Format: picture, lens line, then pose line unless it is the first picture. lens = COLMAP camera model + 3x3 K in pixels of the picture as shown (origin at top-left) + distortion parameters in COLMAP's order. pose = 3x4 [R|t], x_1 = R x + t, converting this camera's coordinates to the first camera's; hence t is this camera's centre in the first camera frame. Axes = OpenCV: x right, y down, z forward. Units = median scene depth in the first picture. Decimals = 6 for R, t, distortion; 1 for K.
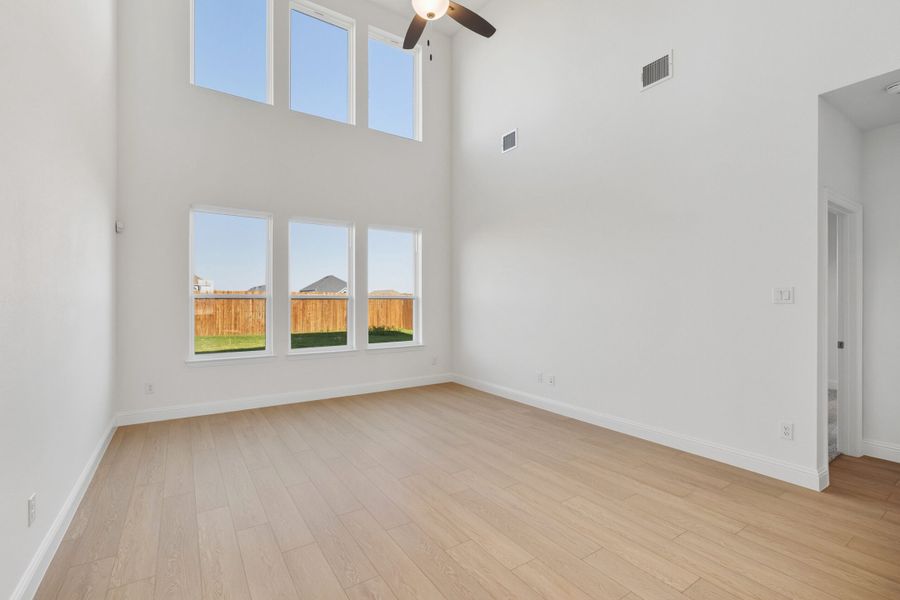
lens RADIAL K [[408.7, 0, 451.2], [0, 408.7, 299.9], [0, 0, 1]] dist [0.002714, 0.000289]
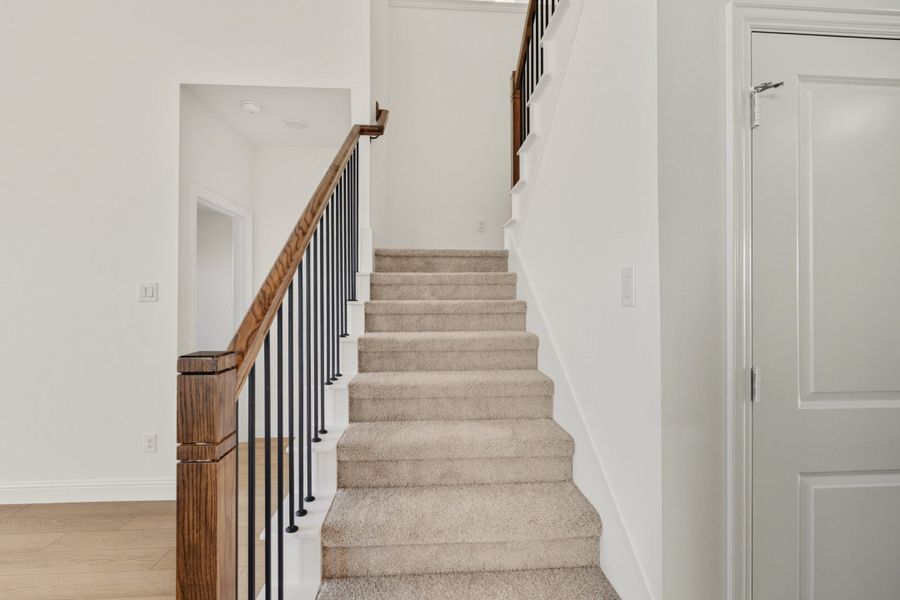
lens RADIAL K [[402.8, 0, 450.3], [0, 402.8, 293.1], [0, 0, 1]] dist [-0.001190, -0.000183]
pose [[0.504227, 0.011842, 0.863490, 0.211672], [-0.001609, 0.999917, -0.012773, 0.000442], [-0.863570, 0.005051, 0.504204, -0.007979]]
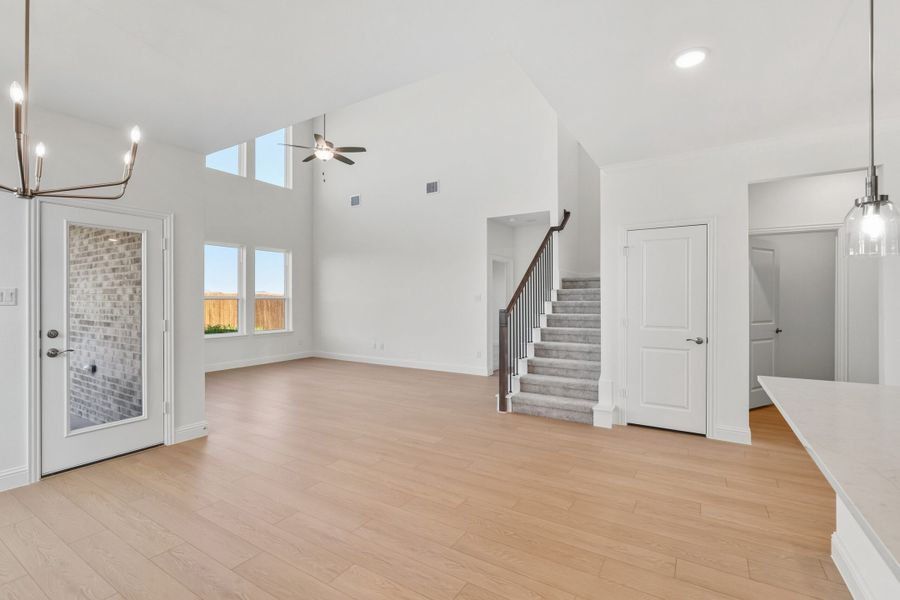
lens RADIAL K [[408.7, 0, 451.2], [0, 408.7, 299.9], [0, 0, 1]] dist [0.002714, 0.000289]
pose [[0.912125, -0.000920, 0.409910, -0.172098], [0.000213, 0.999998, 0.001770, -0.002101], [-0.409911, -0.001527, 0.912124, -0.617086]]
